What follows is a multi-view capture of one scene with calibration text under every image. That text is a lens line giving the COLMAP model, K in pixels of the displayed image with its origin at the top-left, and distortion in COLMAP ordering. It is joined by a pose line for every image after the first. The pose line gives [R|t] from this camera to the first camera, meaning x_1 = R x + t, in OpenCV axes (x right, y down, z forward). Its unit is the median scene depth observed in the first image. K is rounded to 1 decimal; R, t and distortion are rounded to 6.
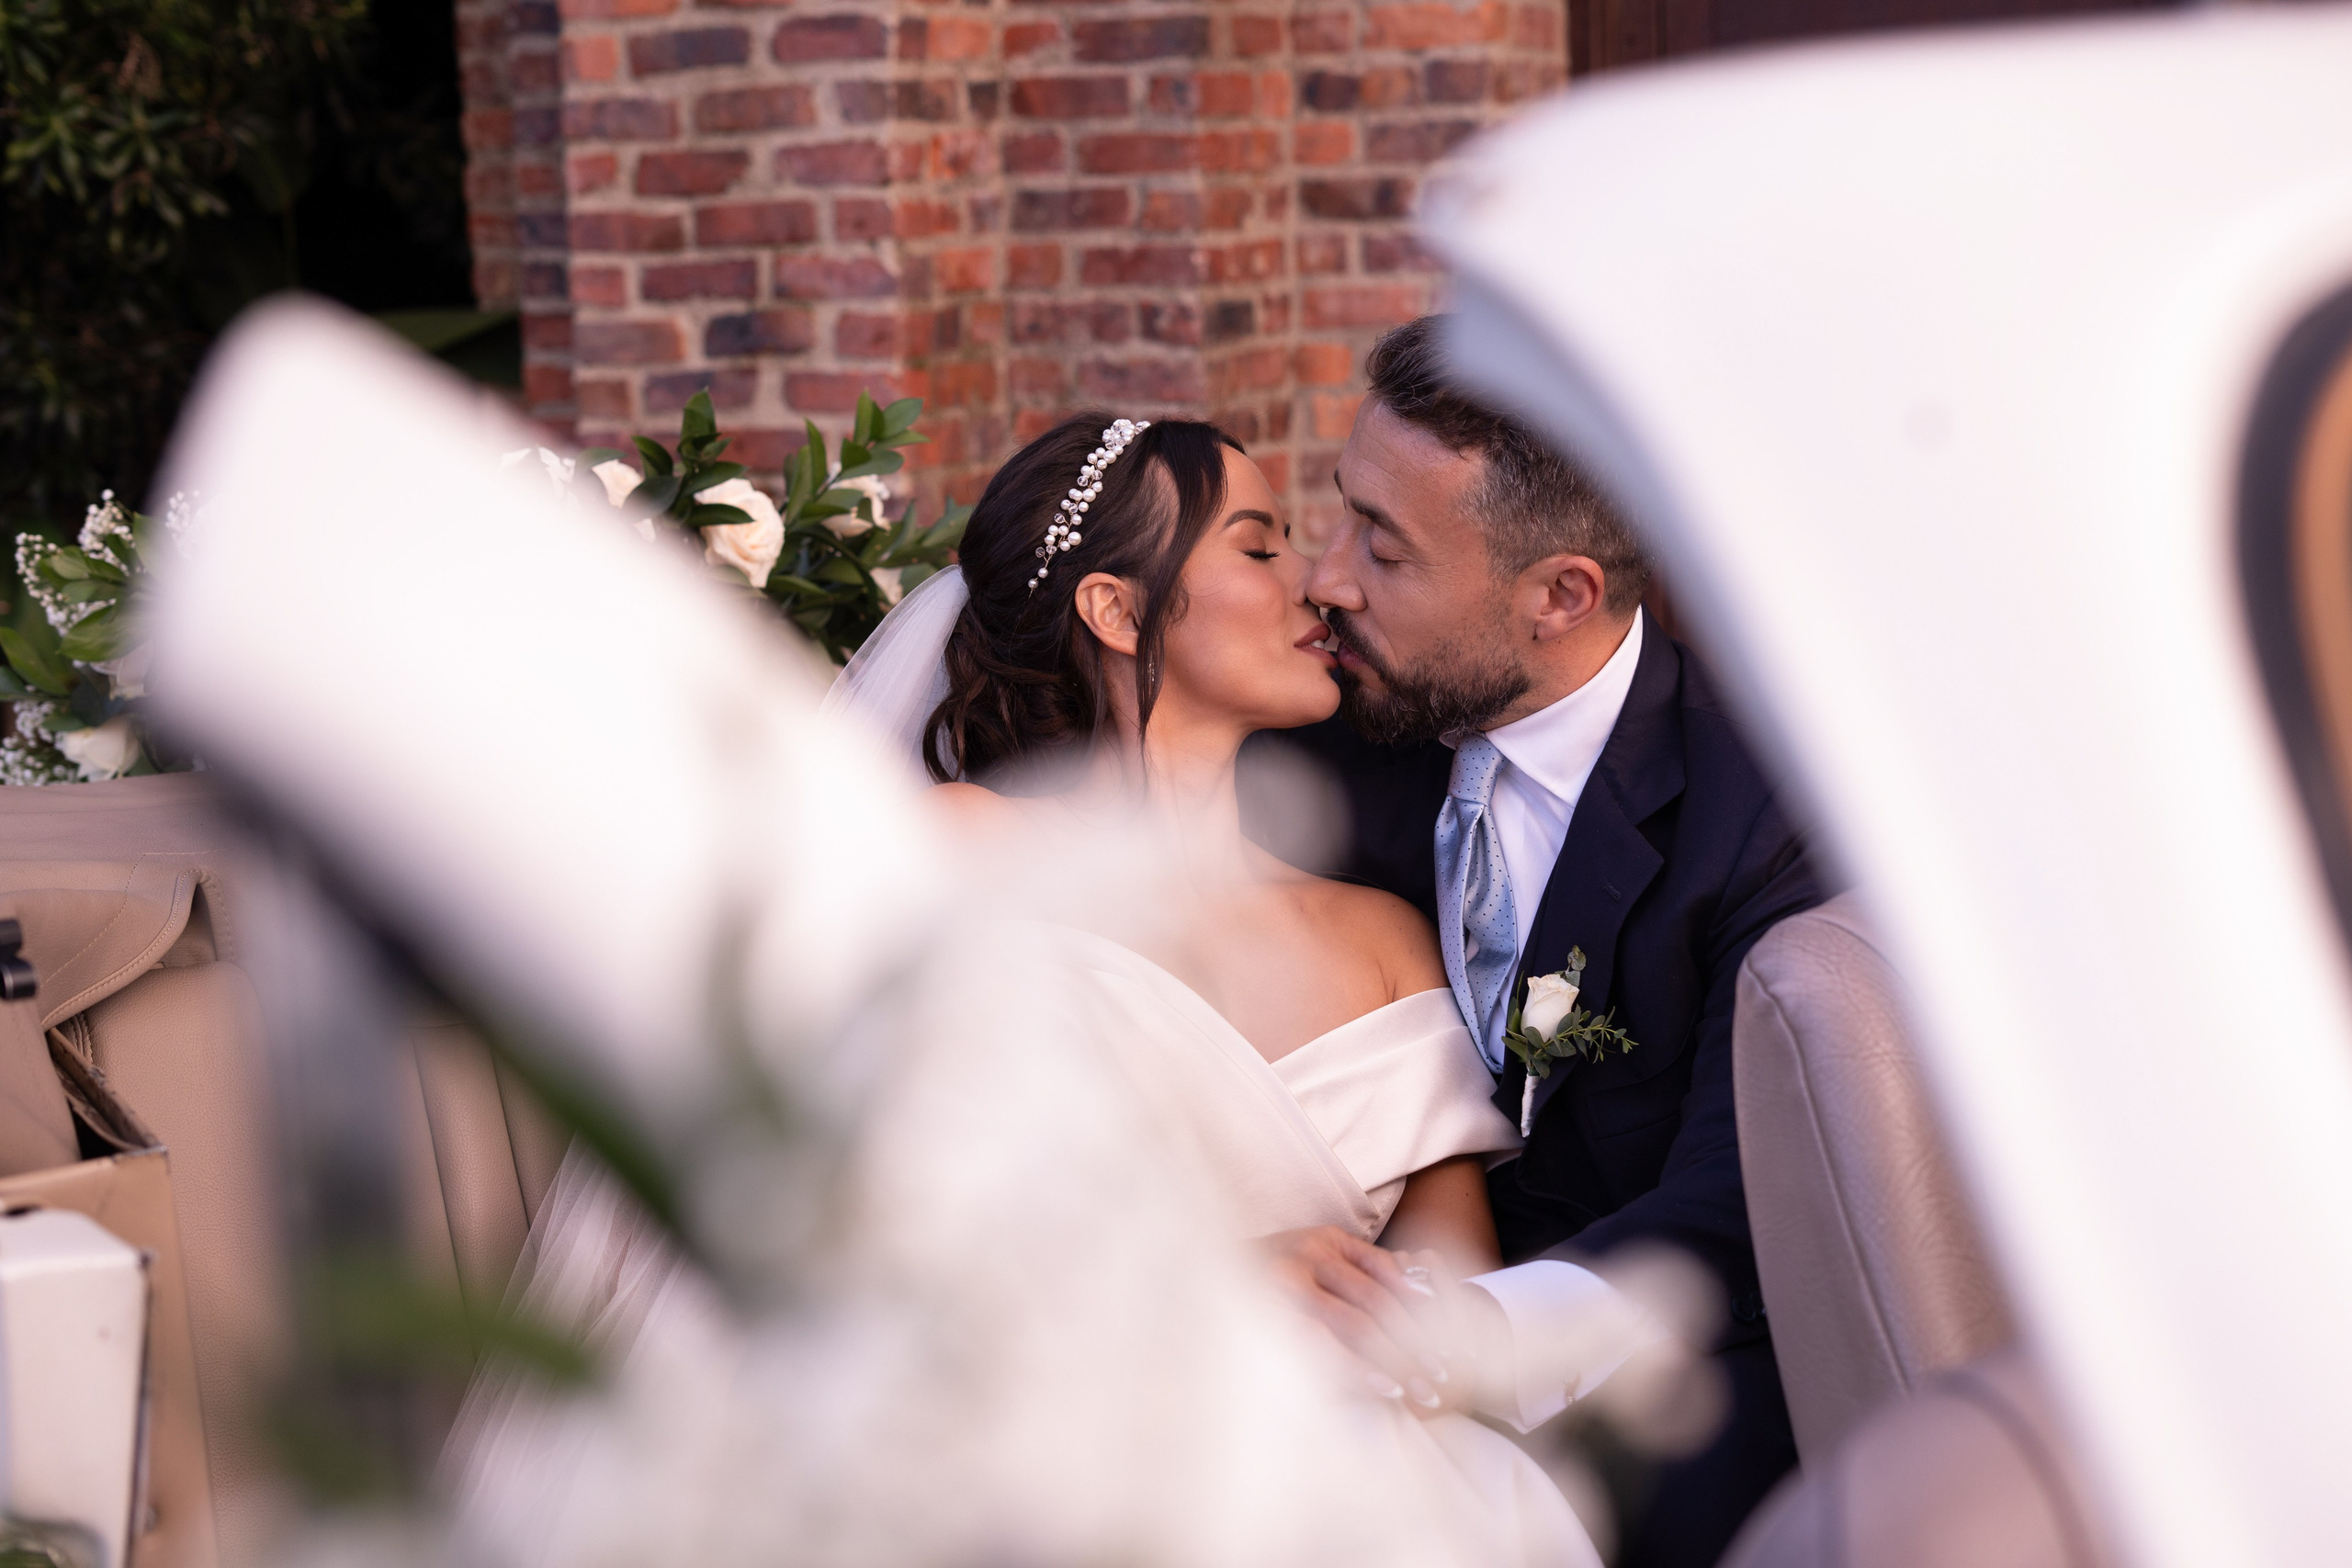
lens RADIAL K [[3424.0, 0, 1214.7], [0, 3424.0, 798.1], [0, 0, 1]] dist [-0.021825, 0.000000]
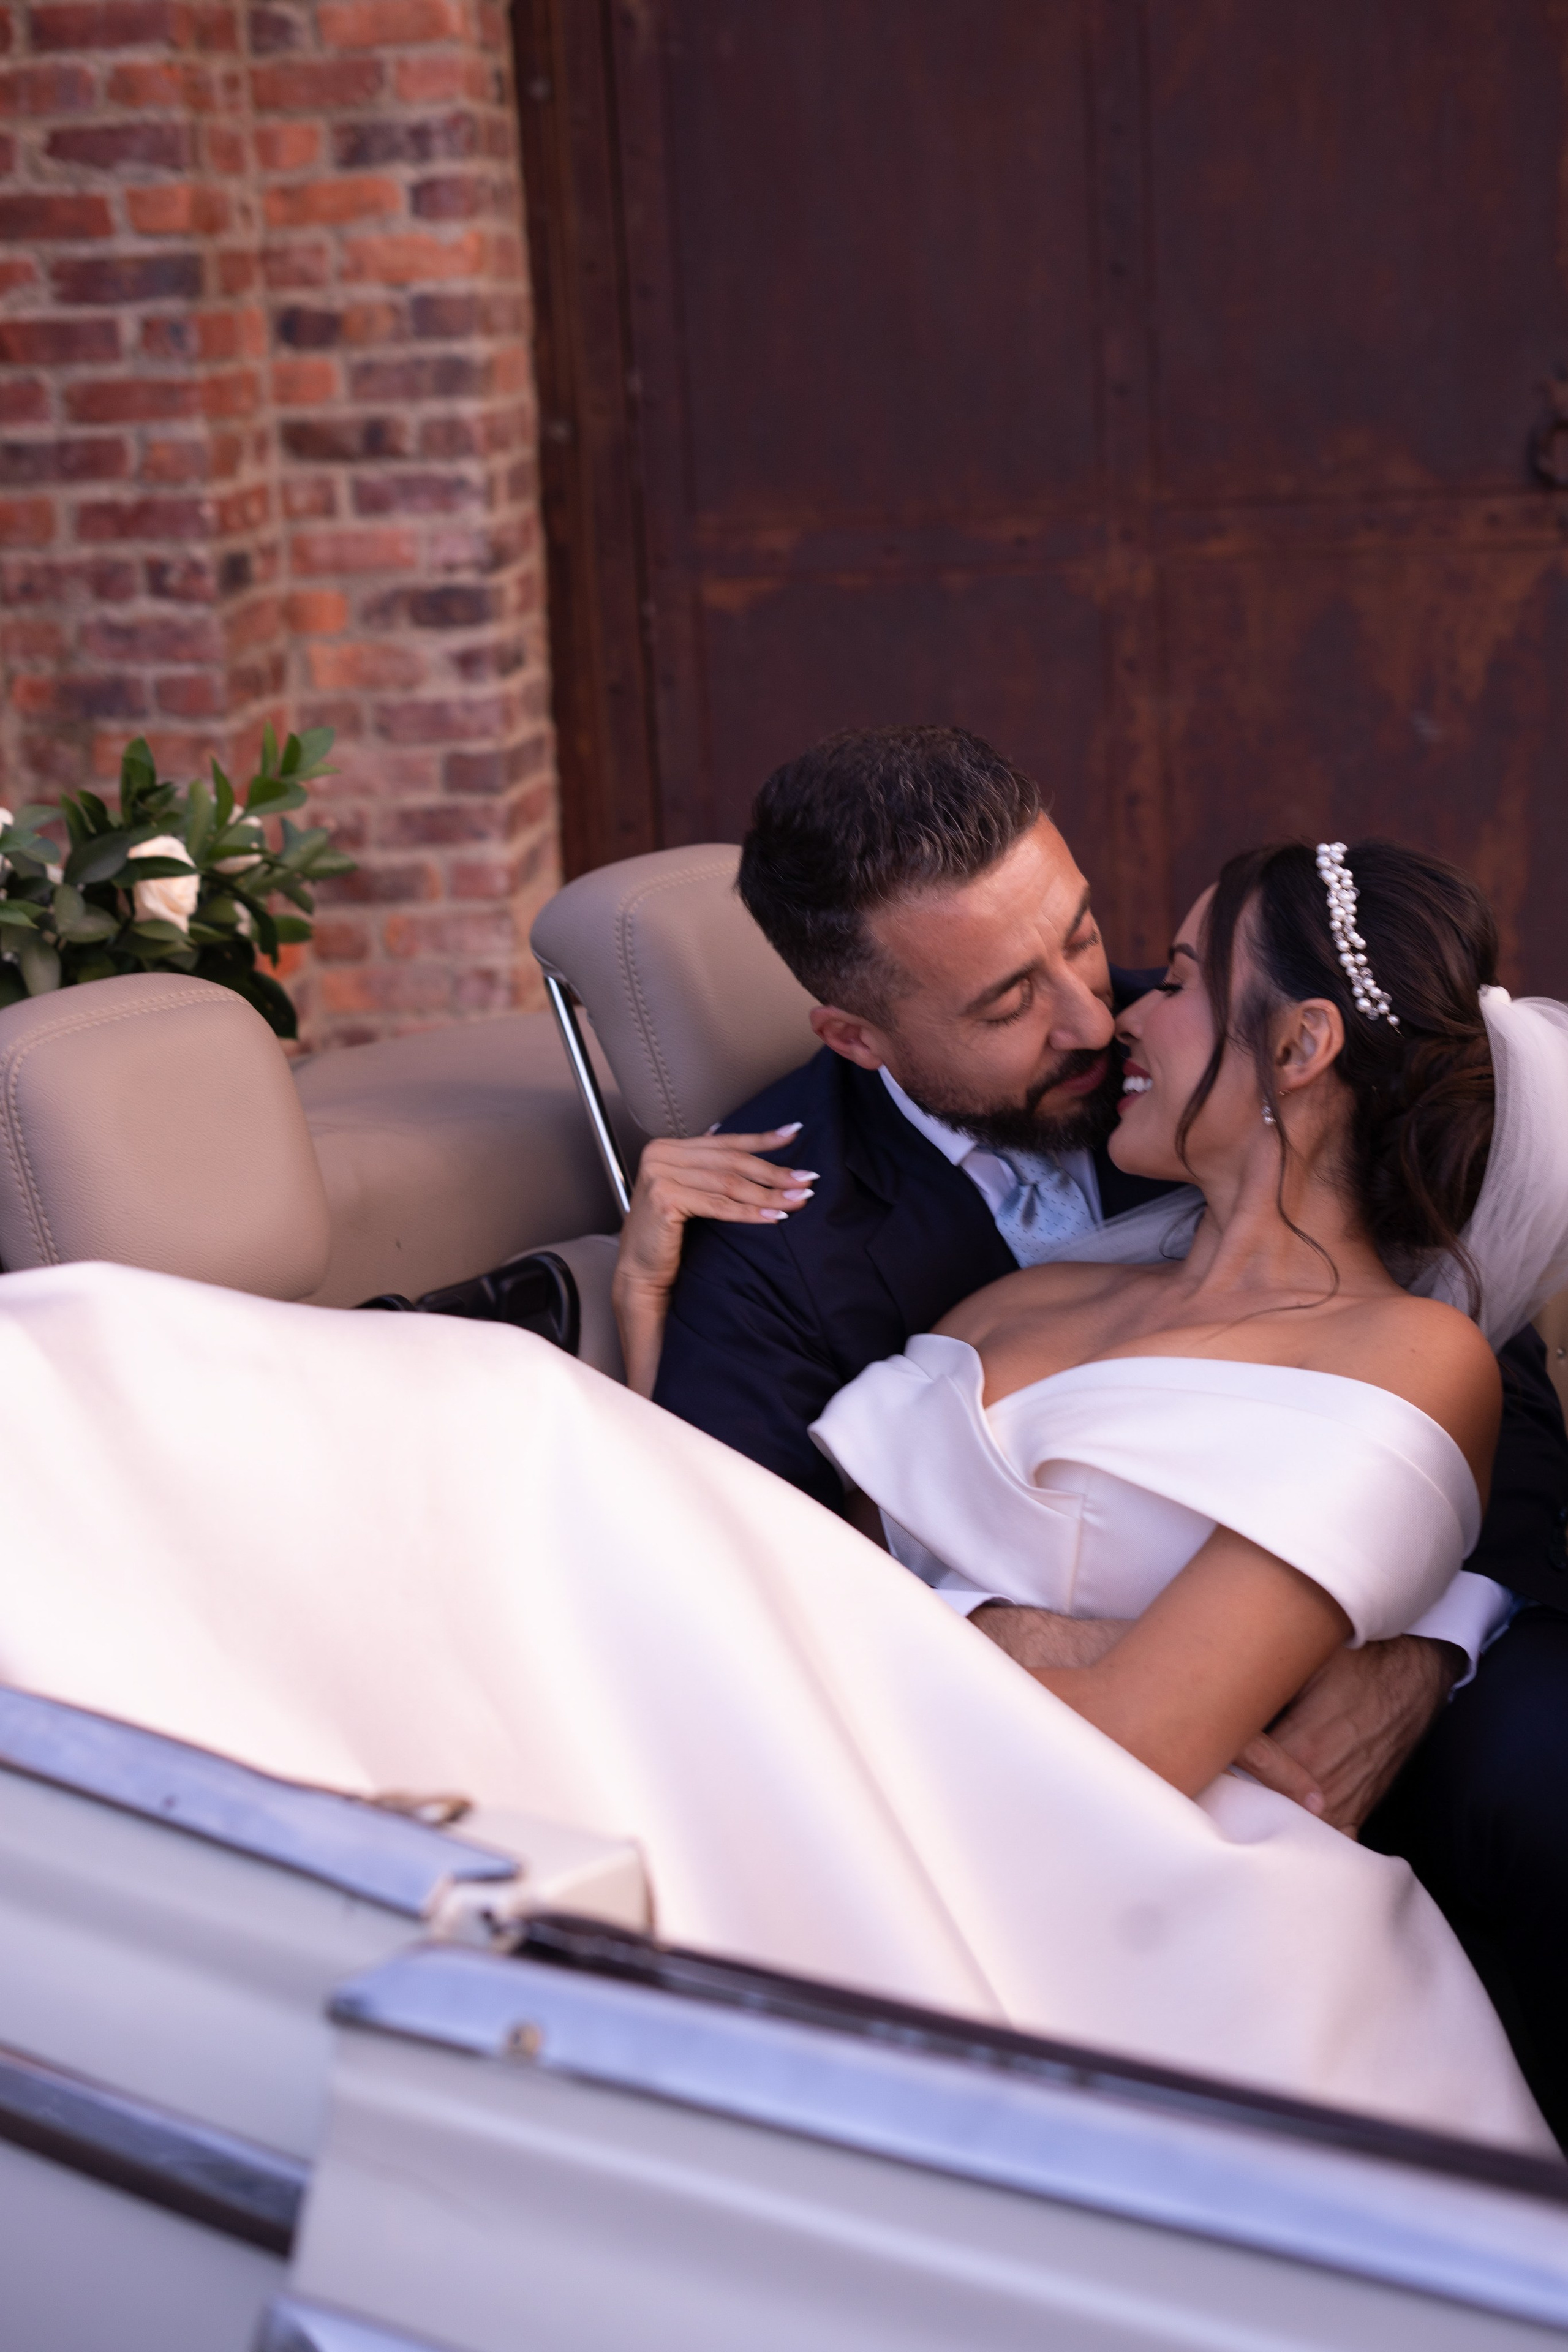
lens RADIAL K [[3424.4, 0, 790.2], [0, 3424.4, 1173.4], [0, 0, 1]] dist [-0.021825, 0.000000]
pose [[0.954691, -0.086687, 0.284692, -0.132396], [0.069405, 0.995111, 0.070263, -0.028260], [-0.289391, -0.047320, 0.956041, 0.030330]]
